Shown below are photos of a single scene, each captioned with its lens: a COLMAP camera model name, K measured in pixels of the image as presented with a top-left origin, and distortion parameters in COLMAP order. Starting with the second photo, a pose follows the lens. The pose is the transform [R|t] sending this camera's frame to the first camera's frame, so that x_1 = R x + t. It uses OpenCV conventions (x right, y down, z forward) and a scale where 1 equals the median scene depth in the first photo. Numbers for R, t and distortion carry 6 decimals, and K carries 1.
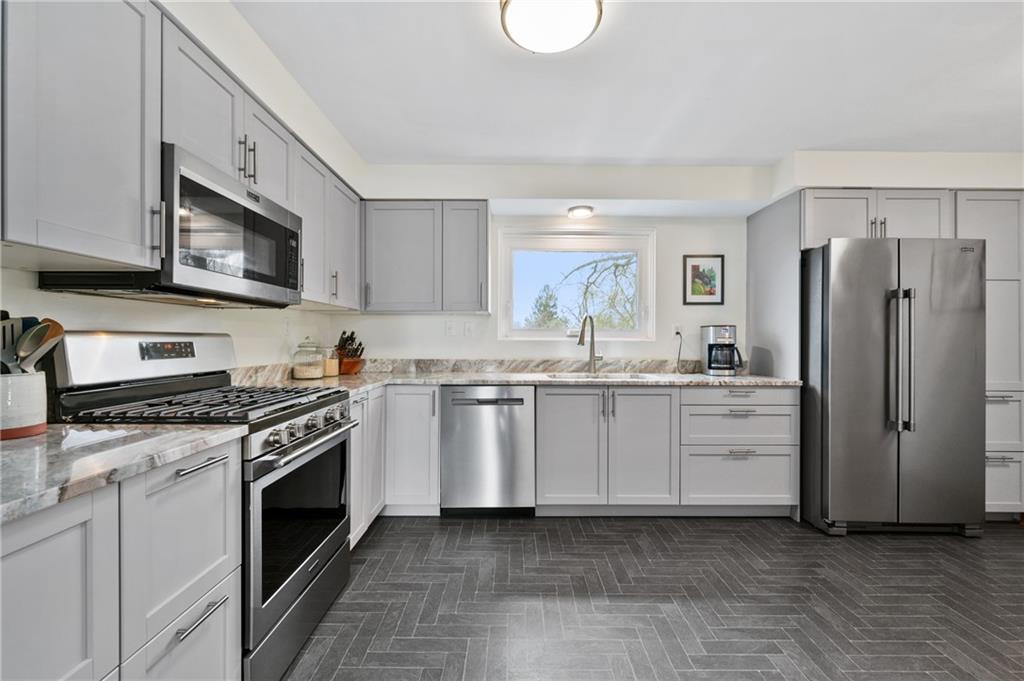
lens RADIAL K [[419.4, 0, 512.1], [0, 419.4, 342.8], [0, 0, 1]] dist [-0.000235, 0.000578]
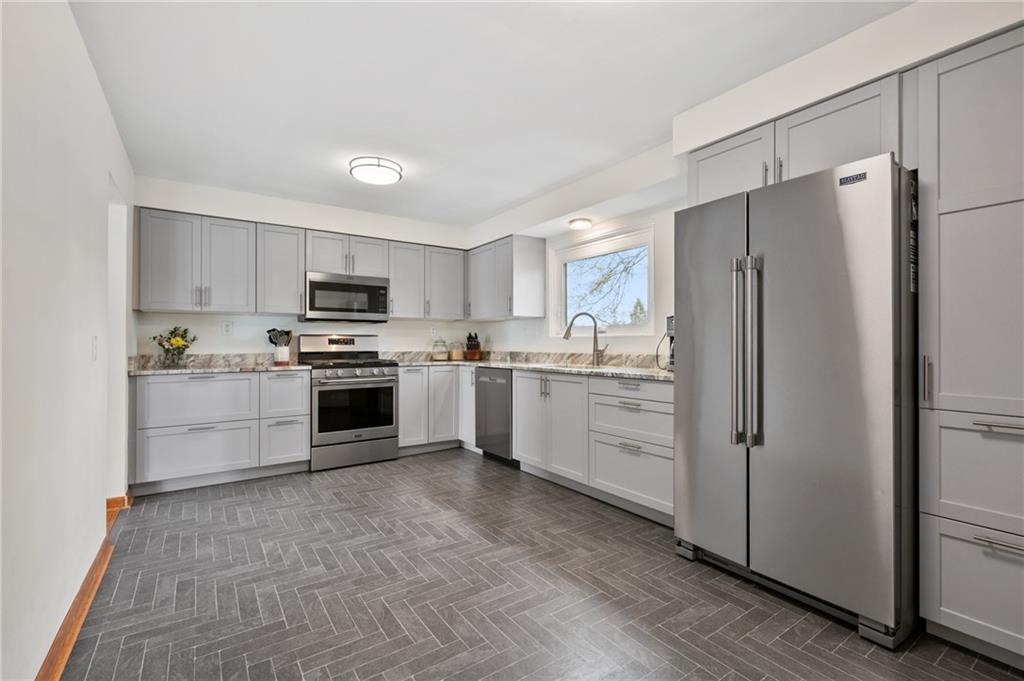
lens RADIAL K [[448.9, 0, 510.7], [0, 448.9, 341.4], [0, 0, 1]] dist [0.003641, 0.000137]
pose [[0.569194, -0.010314, -0.822139, 1.295217], [-0.002631, 0.999893, -0.014365, 0.033577], [0.822199, 0.010340, 0.569106, 0.179532]]
